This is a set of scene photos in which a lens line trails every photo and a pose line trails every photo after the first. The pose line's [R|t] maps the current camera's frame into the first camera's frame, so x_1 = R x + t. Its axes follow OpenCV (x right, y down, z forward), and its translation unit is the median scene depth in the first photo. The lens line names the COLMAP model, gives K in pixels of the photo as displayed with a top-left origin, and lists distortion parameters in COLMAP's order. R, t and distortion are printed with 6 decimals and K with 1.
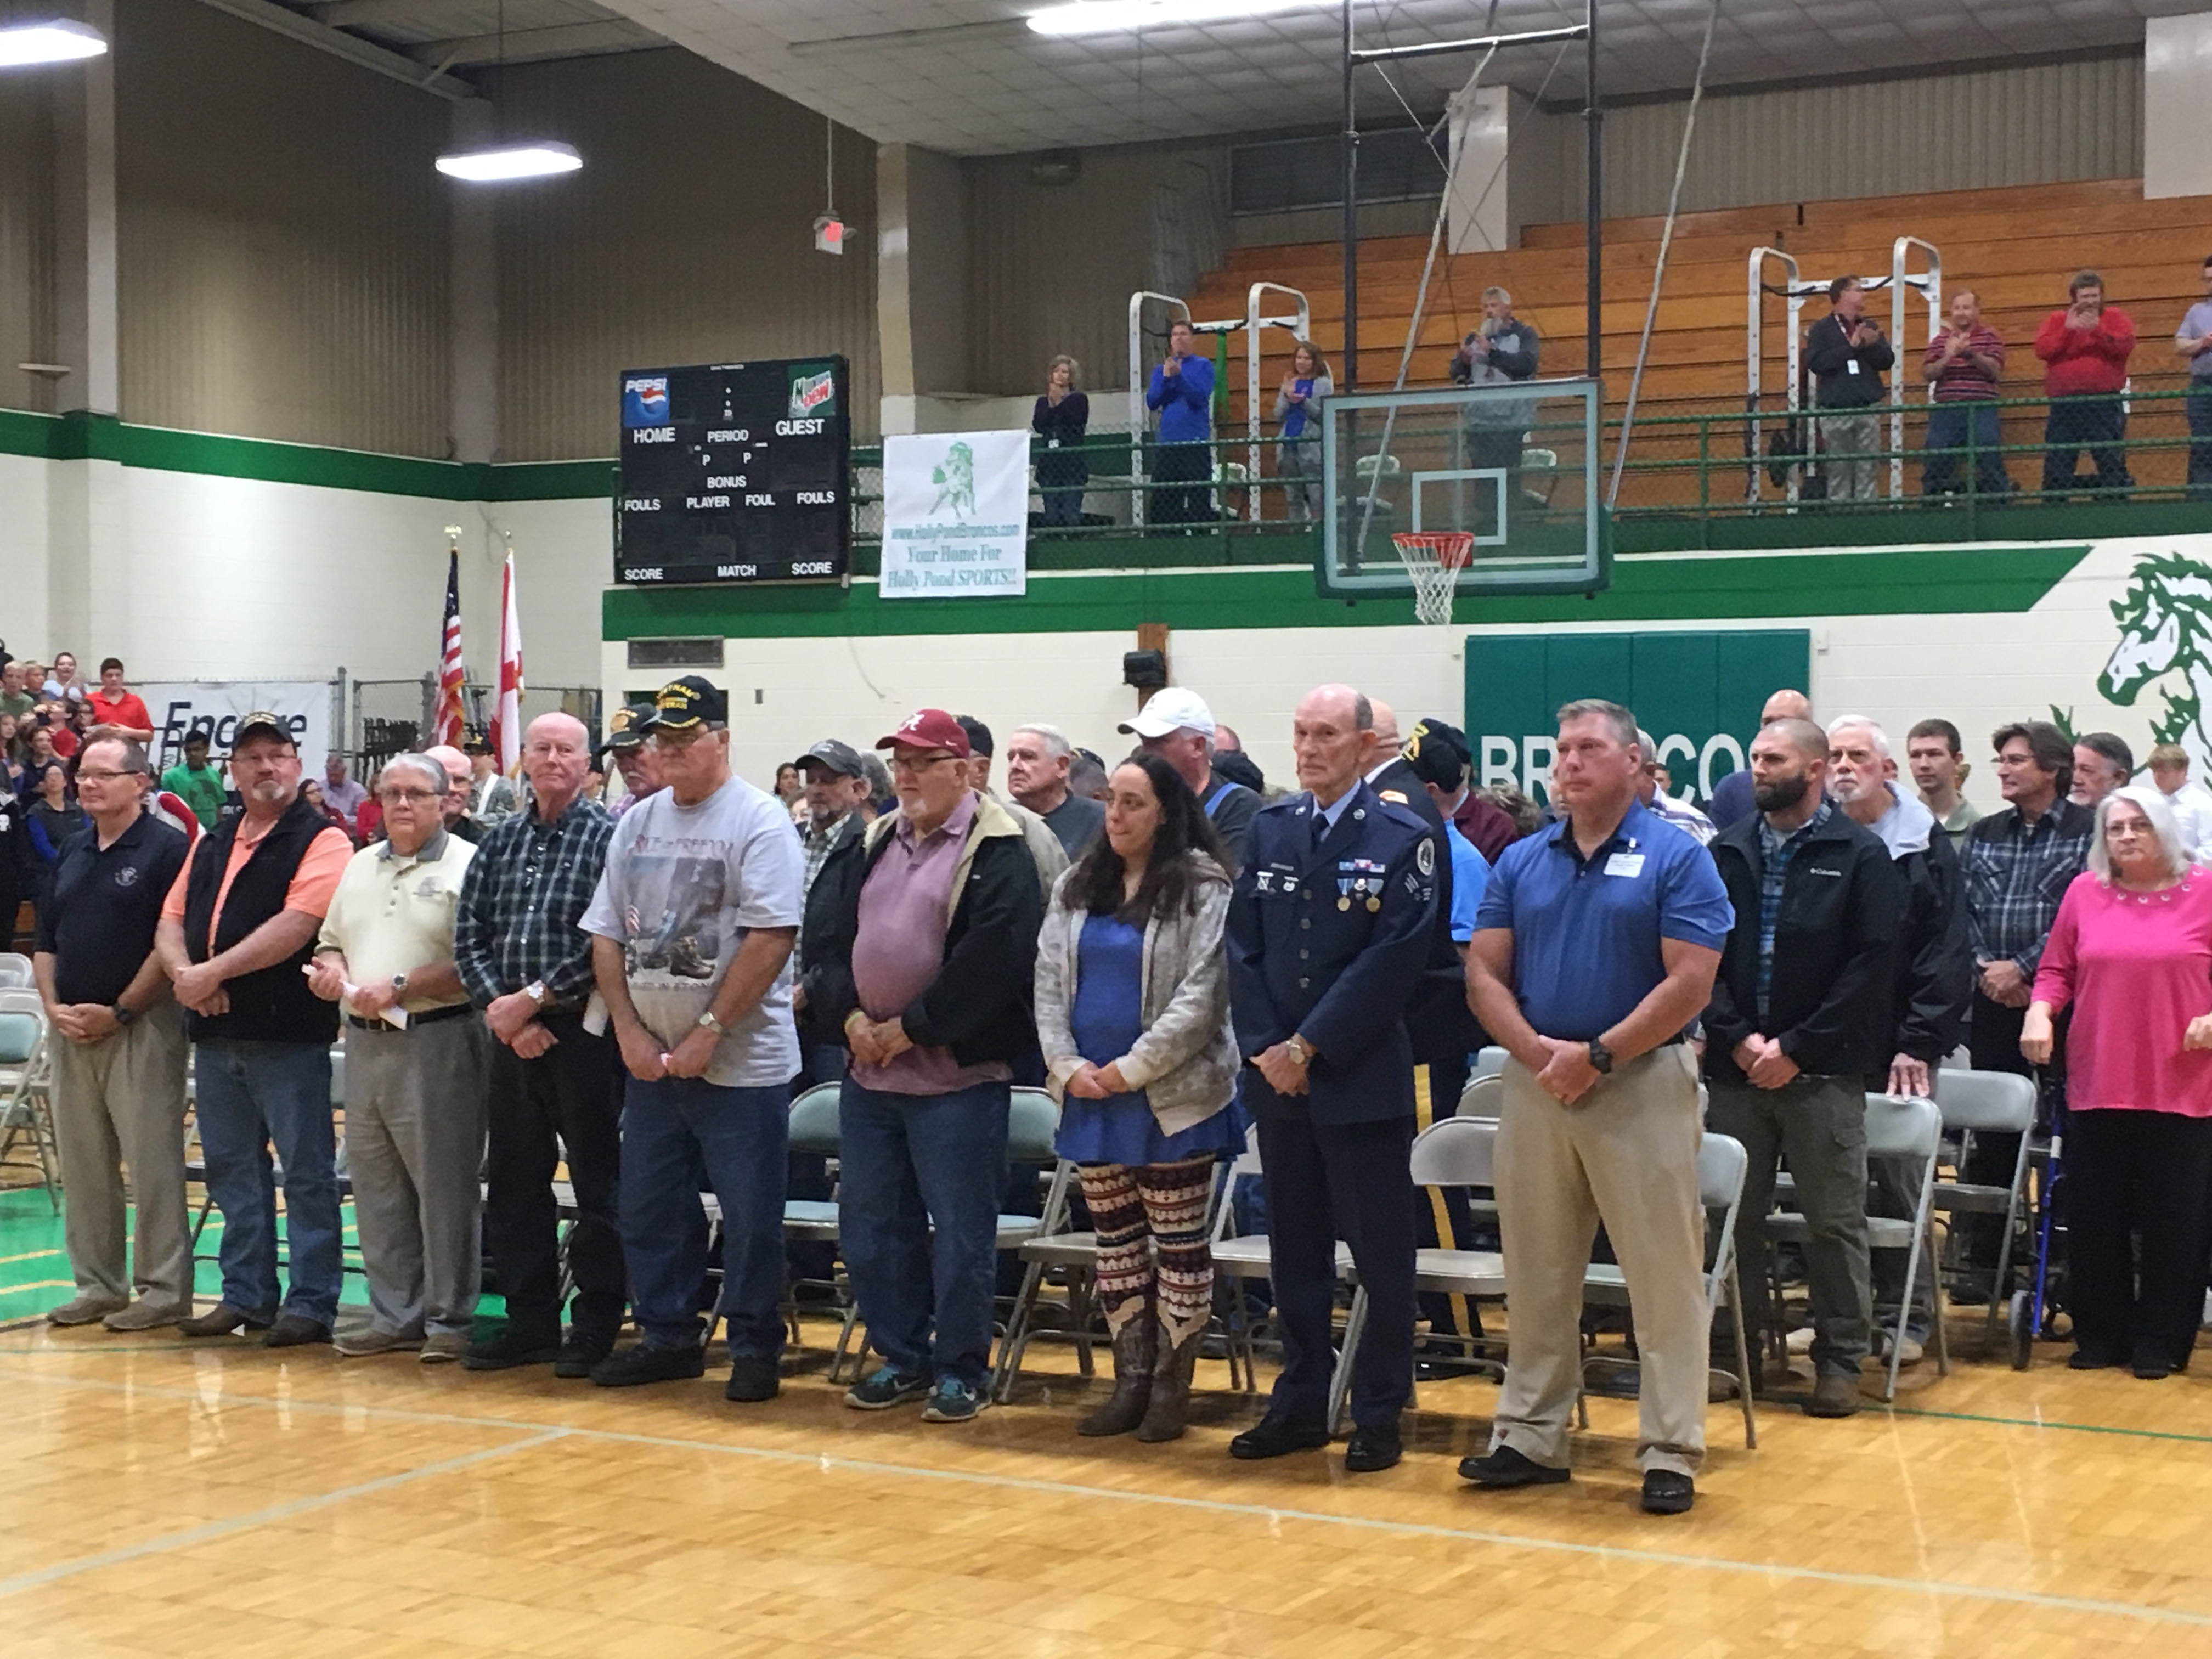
lens RADIAL K [[3479.2, 0, 1106.7], [0, 3479.2, 827.7], [0, 0, 1]] dist [0.029335, 0.000000]
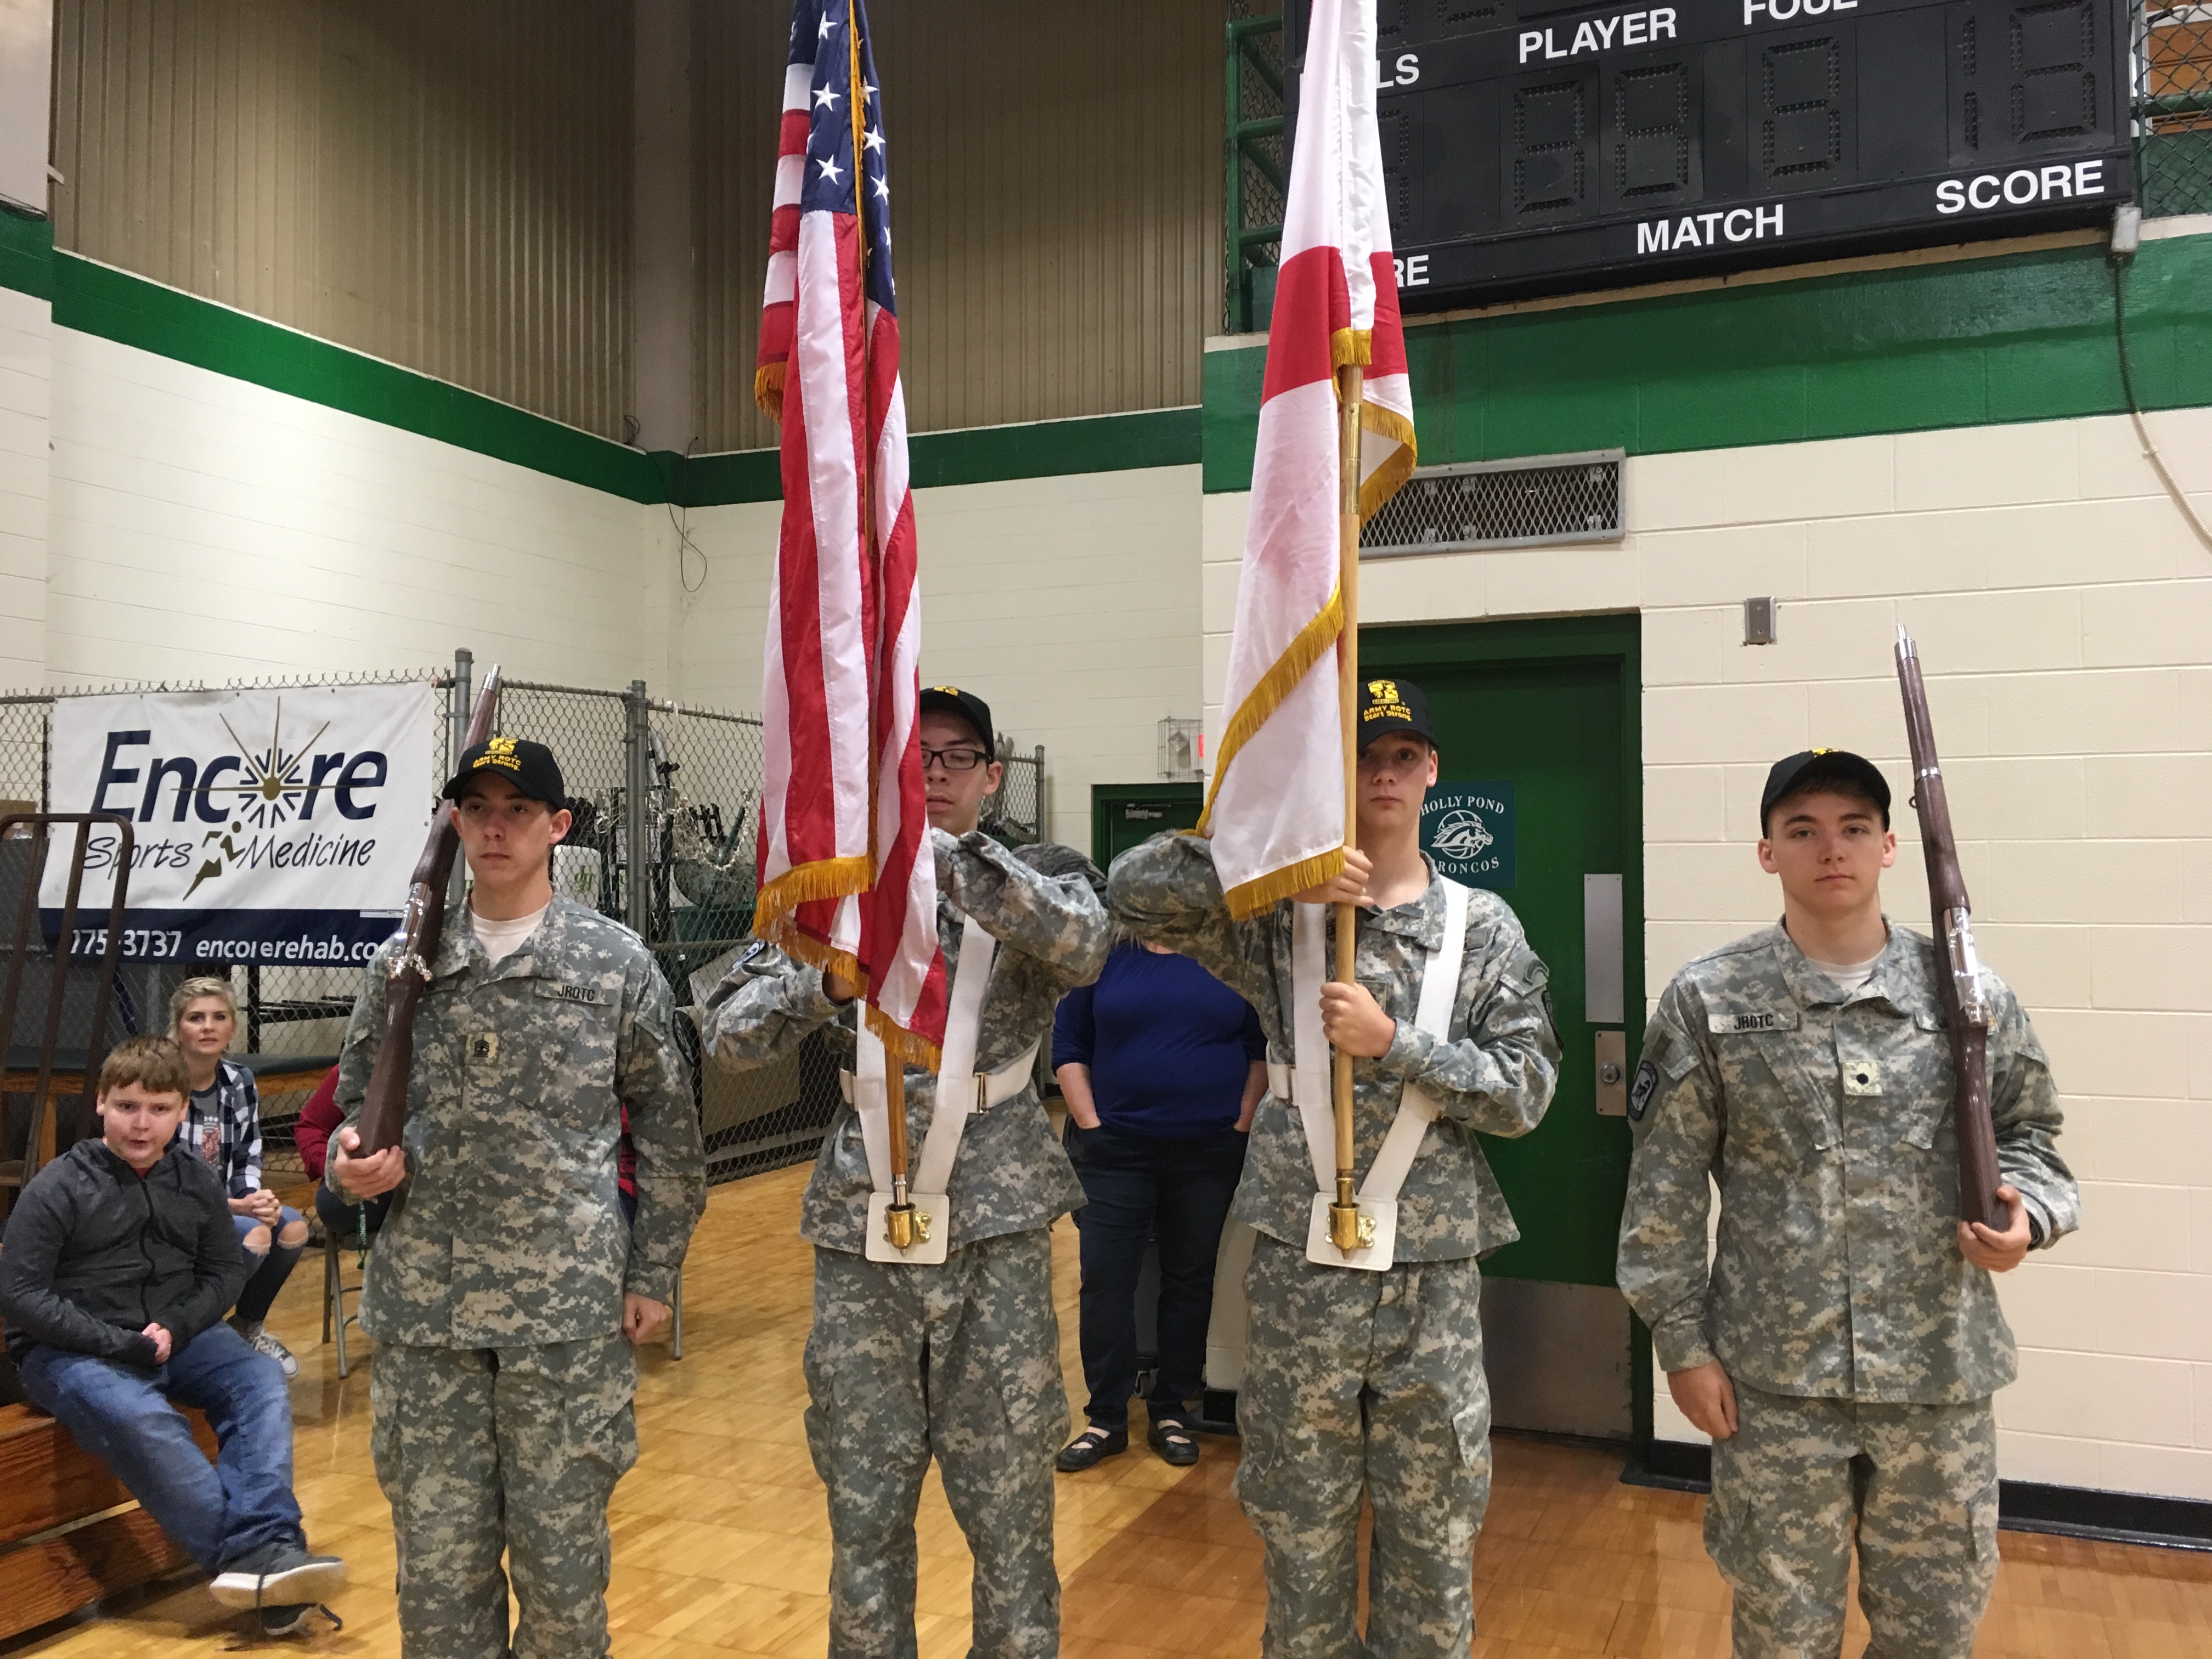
lens RADIAL K [[1863.3, 0, 1107.2], [0, 1863.3, 829.7], [0, 0, 1]] dist [-0.004025, -0.005178]
pose [[0.994392, -0.002407, 0.105728, -0.078263], [0.007059, 0.999022, -0.043650, -0.004827], [-0.105519, 0.044152, 0.993437, 0.363597]]
